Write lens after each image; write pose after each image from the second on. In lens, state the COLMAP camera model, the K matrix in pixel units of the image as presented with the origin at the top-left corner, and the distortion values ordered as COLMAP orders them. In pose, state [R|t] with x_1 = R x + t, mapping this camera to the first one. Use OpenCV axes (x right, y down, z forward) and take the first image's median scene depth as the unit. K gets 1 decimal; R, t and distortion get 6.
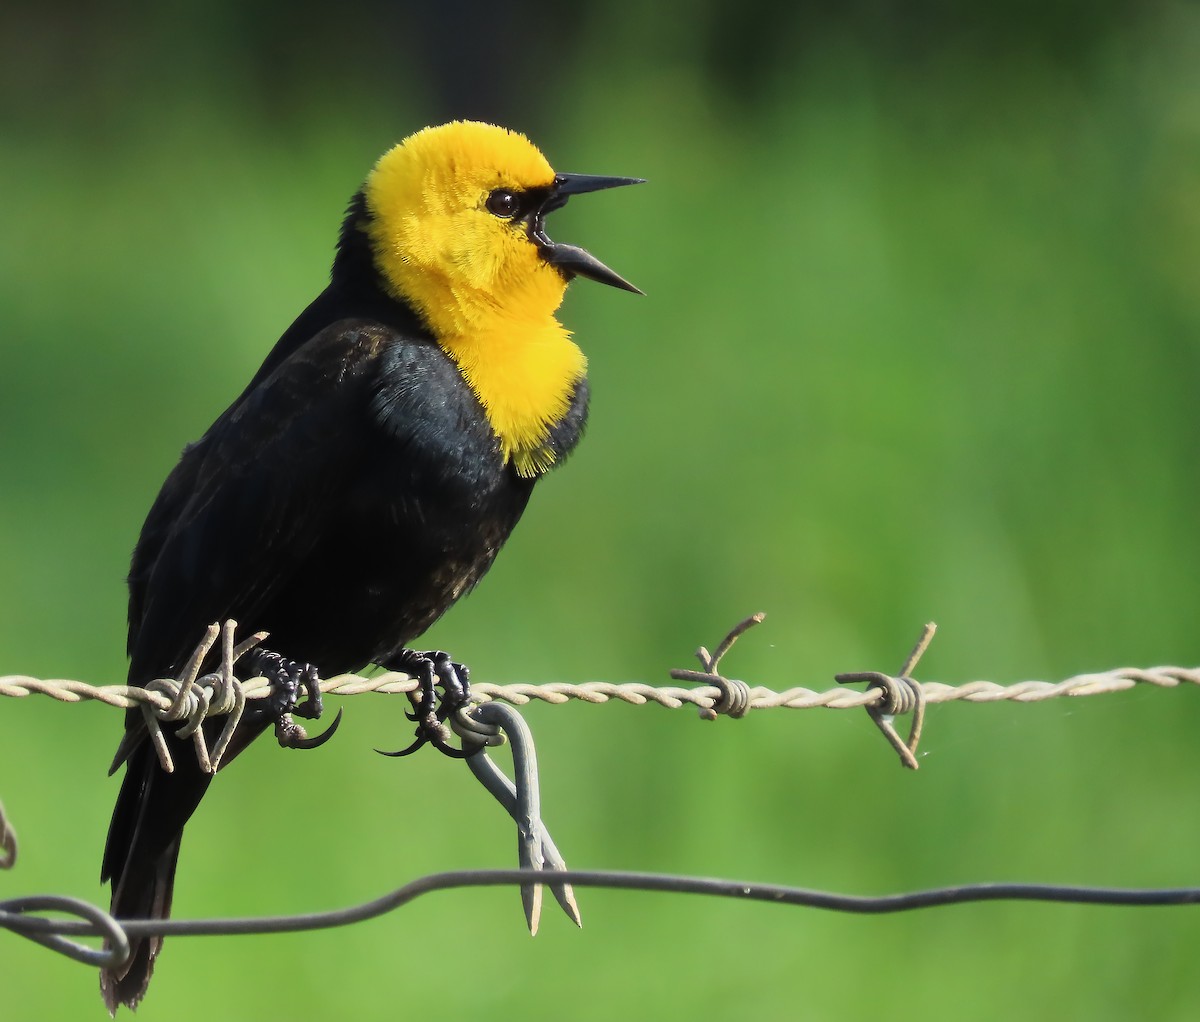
lens RADIAL K [[484.1, 0, 599.8], [0, 484.1, 510.2], [0, 0, 1]] dist [0.002056, 0.000690]
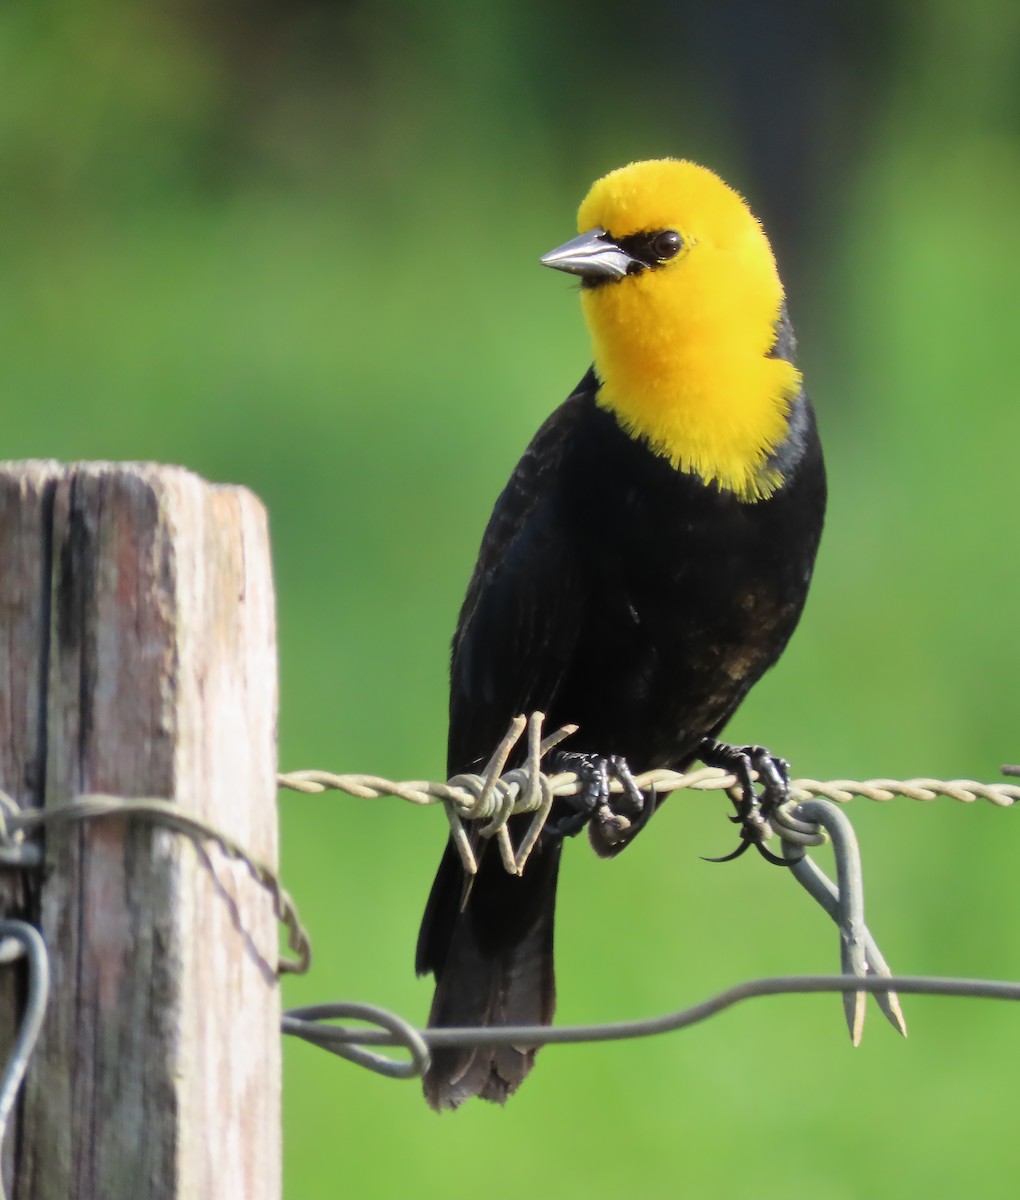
lens RADIAL K [[484.1, 0, 509.9], [0, 484.1, 600.7], [0, 0, 1]] dist [0.002056, 0.000690]
pose [[0.999969, 0.002626, 0.007441, -0.822085], [-0.002658, 0.999988, 0.004185, 0.006077], [-0.007430, -0.004204, 0.999964, 0.060401]]
